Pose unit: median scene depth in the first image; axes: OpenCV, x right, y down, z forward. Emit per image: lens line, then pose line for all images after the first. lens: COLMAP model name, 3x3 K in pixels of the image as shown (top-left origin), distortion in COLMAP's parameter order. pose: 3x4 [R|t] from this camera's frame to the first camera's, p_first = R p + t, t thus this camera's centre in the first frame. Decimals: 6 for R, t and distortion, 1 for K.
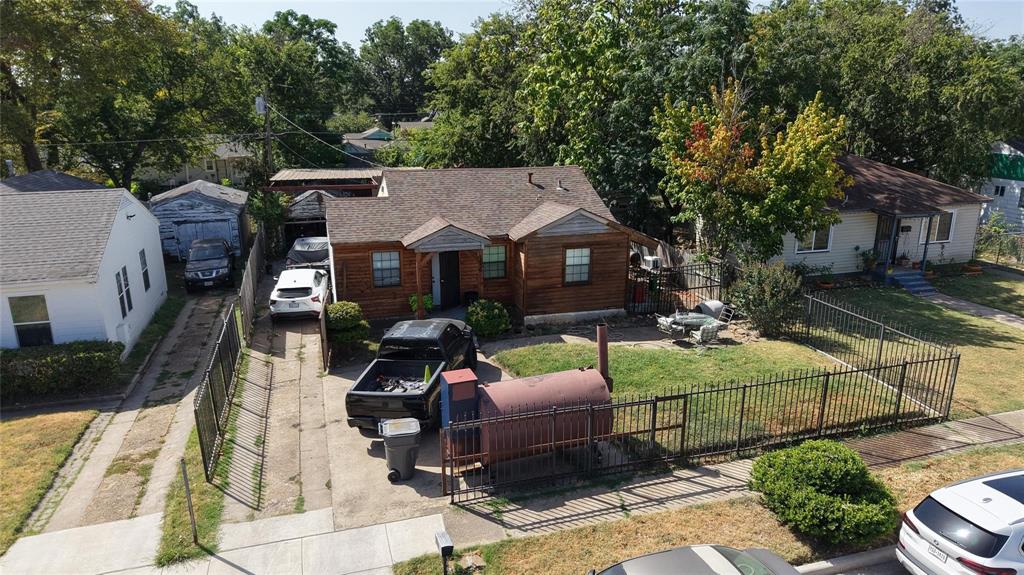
lens RADIAL K [[689.5, 0, 512.0], [0, 689.5, 287.5], [0, 0, 1]] dist [0.051520, -0.068577]
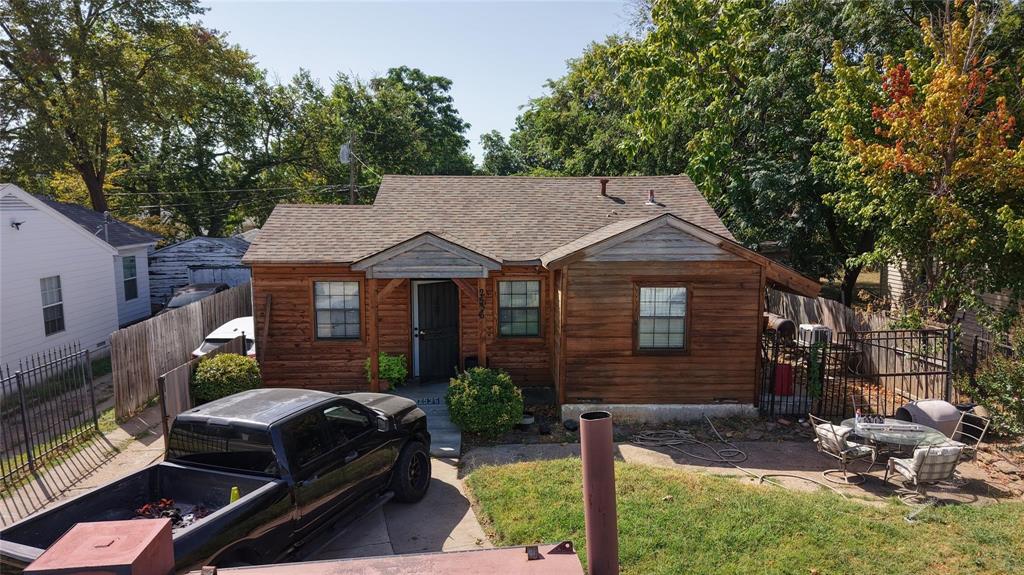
lens RADIAL K [[689.5, 0, 512.0], [0, 689.5, 287.5], [0, 0, 1]] dist [0.051520, -0.068577]
pose [[0.972843, 0.029546, -0.229572, 0.104931], [-0.062177, 0.988723, -0.136235, 0.026874], [0.222958, 0.146810, 0.963710, 0.433403]]
